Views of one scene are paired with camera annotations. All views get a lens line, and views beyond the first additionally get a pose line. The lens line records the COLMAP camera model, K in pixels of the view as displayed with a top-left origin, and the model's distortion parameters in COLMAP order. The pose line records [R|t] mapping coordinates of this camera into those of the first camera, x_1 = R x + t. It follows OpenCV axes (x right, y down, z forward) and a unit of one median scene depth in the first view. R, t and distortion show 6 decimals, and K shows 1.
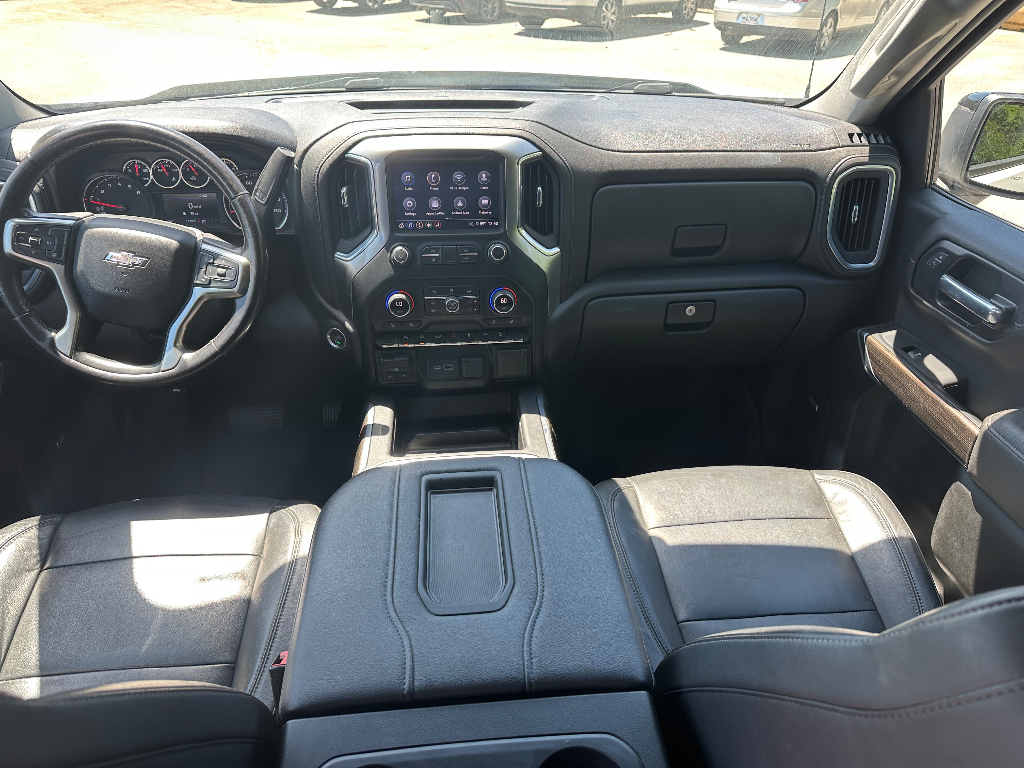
lens RADIAL K [[708.8, 0, 512.0], [0, 708.8, 384.0], [0, 0, 1]] dist [0.098796, -0.133735]
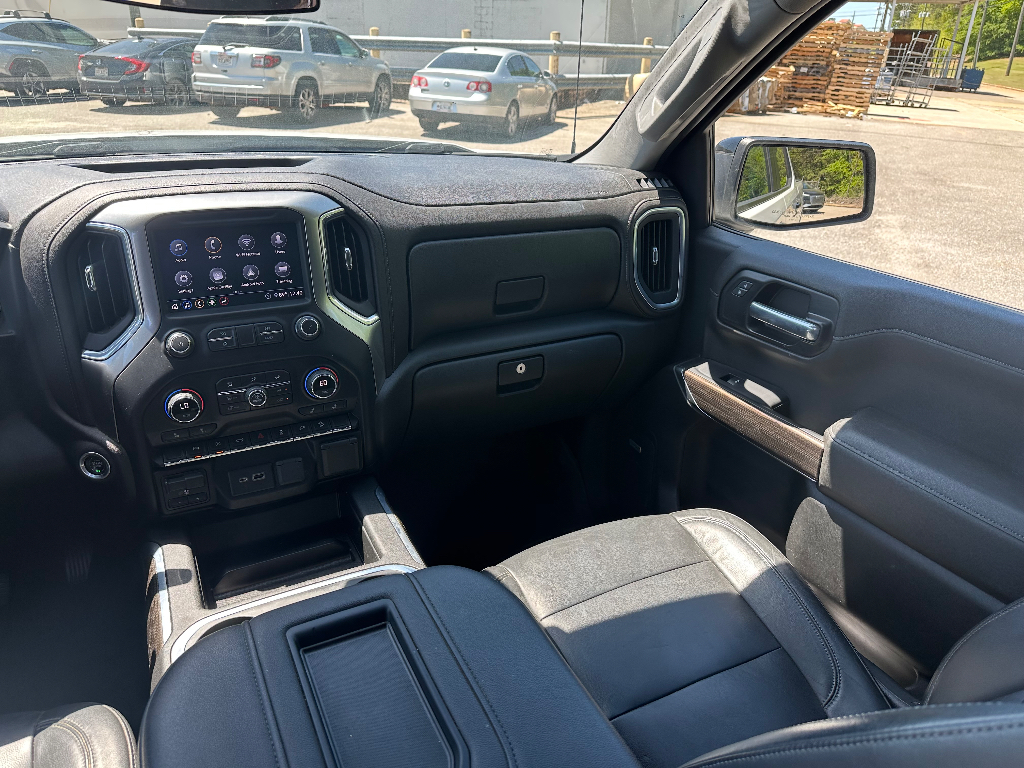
lens RADIAL K [[719.7, 0, 512.0], [0, 719.7, 384.0], [0, 0, 1]] dist [0.046861, -0.063871]
pose [[0.926816, -0.136408, 0.349864, -0.102468], [0.173292, 0.981916, -0.076224, -0.015325], [-0.333140, 0.131274, 0.933694, 0.150157]]
